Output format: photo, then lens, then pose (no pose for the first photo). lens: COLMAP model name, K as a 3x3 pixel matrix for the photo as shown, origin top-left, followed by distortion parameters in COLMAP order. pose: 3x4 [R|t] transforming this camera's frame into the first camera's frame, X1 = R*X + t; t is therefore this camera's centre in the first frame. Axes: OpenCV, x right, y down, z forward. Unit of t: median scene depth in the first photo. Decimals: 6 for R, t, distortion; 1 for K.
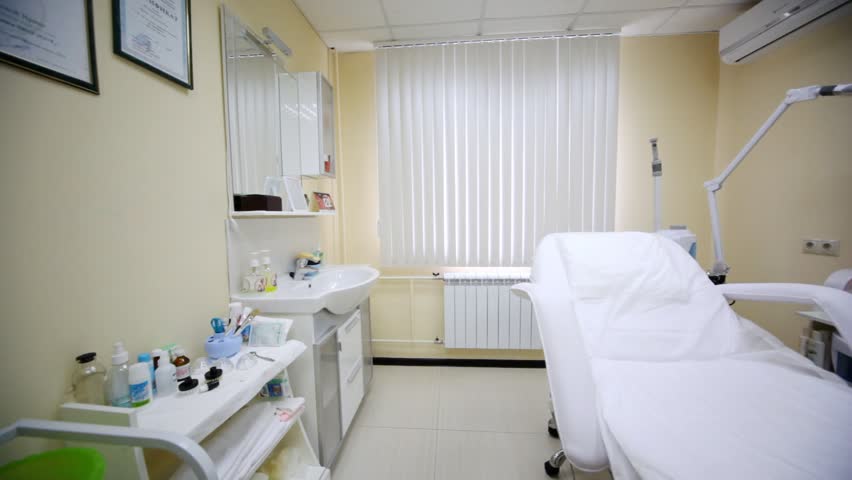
lens RADIAL K [[294.5, 0, 424.9], [0, 294.5, 237.7], [0, 0, 1]] dist [-0.014561, -0.000058]
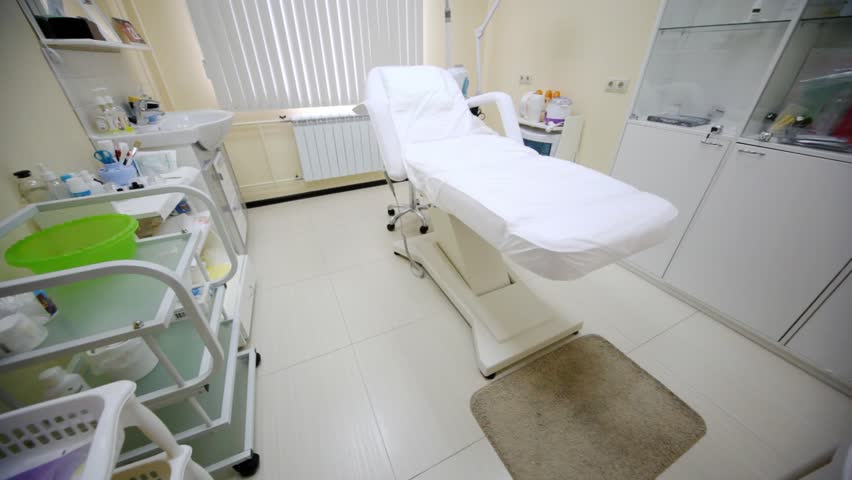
lens RADIAL K [[293.9, 0, 424.7], [0, 293.9, 236.0], [0, 0, 1]] dist [-0.009303, -0.000349]
pose [[0.860797, -0.248411, 0.444209, -0.141178], [0.027216, 0.894014, 0.447211, 0.066464], [-0.508221, -0.372868, 0.776325, -0.377301]]
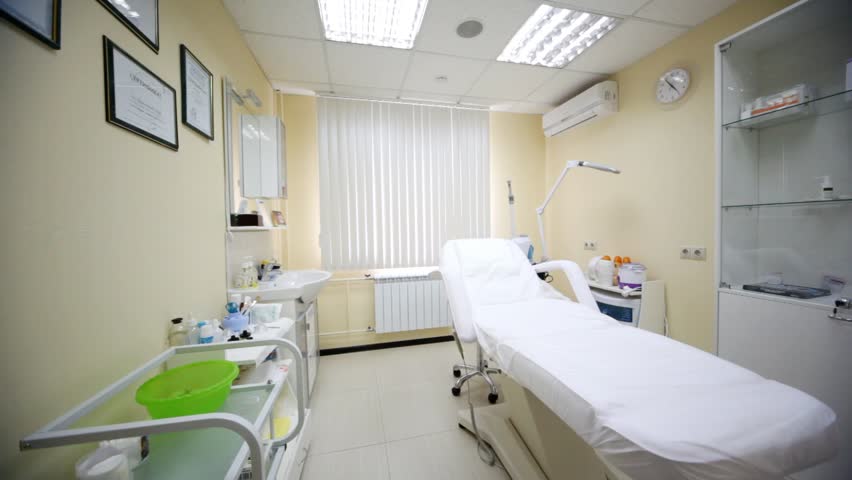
lens RADIAL K [[293.2, 0, 425.5], [0, 293.2, 238.1], [0, 0, 1]] dist [-0.010667, 0.000100]
pose [[0.949881, -0.012483, 0.312362, -0.165760], [0.026797, 0.998776, -0.041576, 0.030822], [-0.311461, 0.047863, 0.949053, -0.396926]]
